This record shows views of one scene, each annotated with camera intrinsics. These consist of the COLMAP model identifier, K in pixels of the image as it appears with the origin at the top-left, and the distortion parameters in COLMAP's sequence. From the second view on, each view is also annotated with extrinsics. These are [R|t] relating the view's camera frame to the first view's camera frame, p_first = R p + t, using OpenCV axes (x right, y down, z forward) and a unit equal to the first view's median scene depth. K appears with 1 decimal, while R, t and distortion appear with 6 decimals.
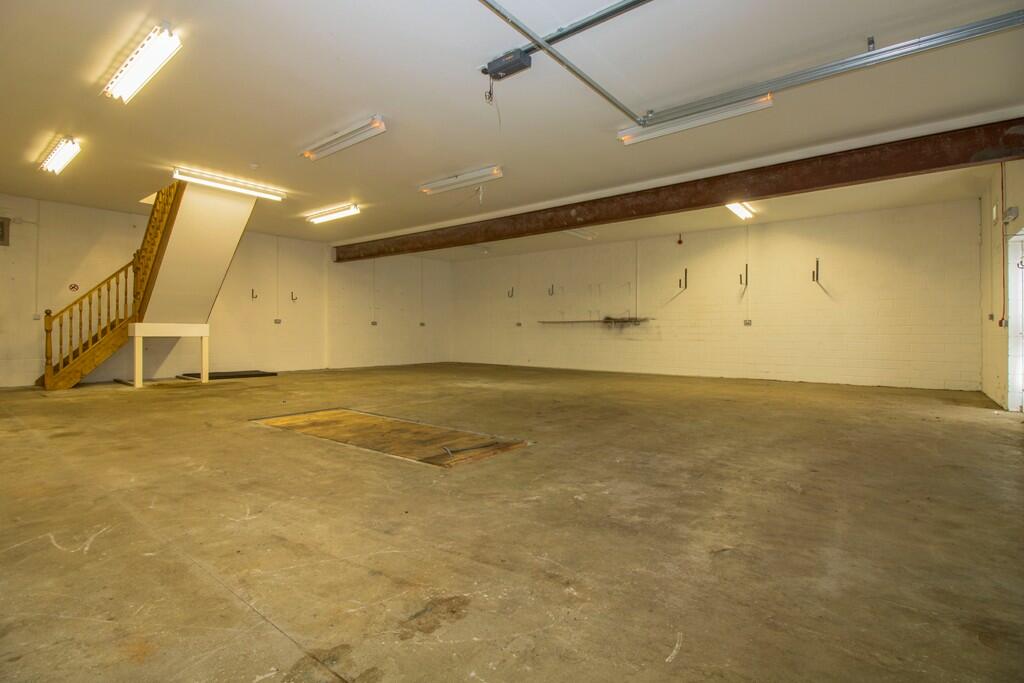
lens RADIAL K [[483.5, 0, 512.1], [0, 483.5, 327.9], [0, 0, 1]] dist [-0.001766, -0.000310]
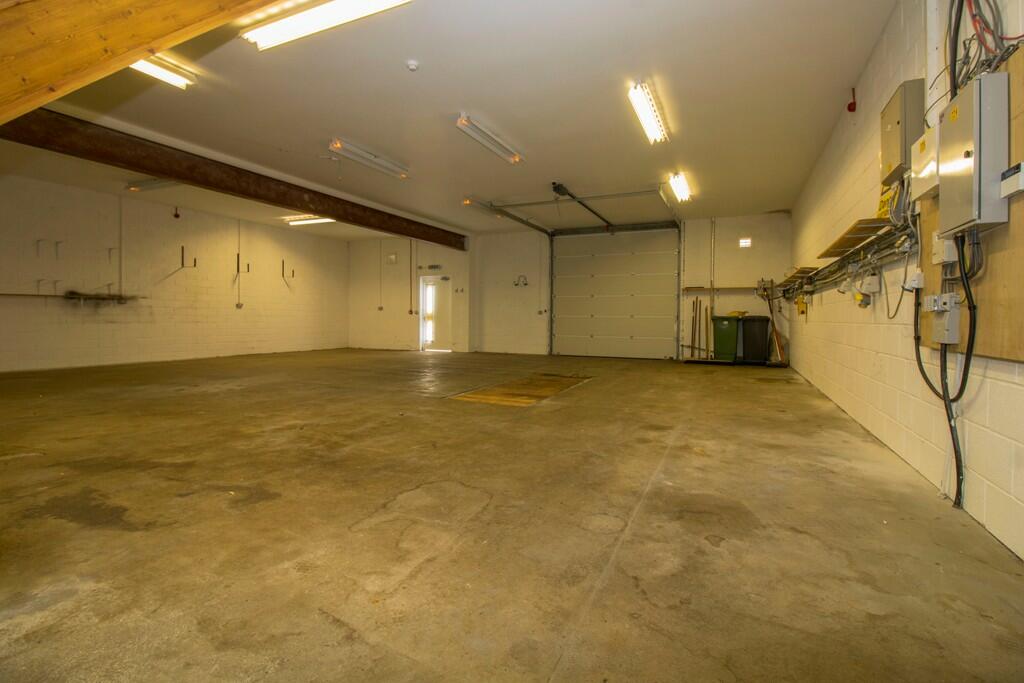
lens RADIAL K [[483.5, 0, 512.1], [0, 483.5, 327.9], [0, 0, 1]] dist [-0.001766, -0.000310]
pose [[-0.235770, -0.026155, 0.971457, -0.684732], [-0.021534, 0.999533, 0.021685, 0.002632], [-0.971570, -0.015806, -0.236223, 0.578151]]
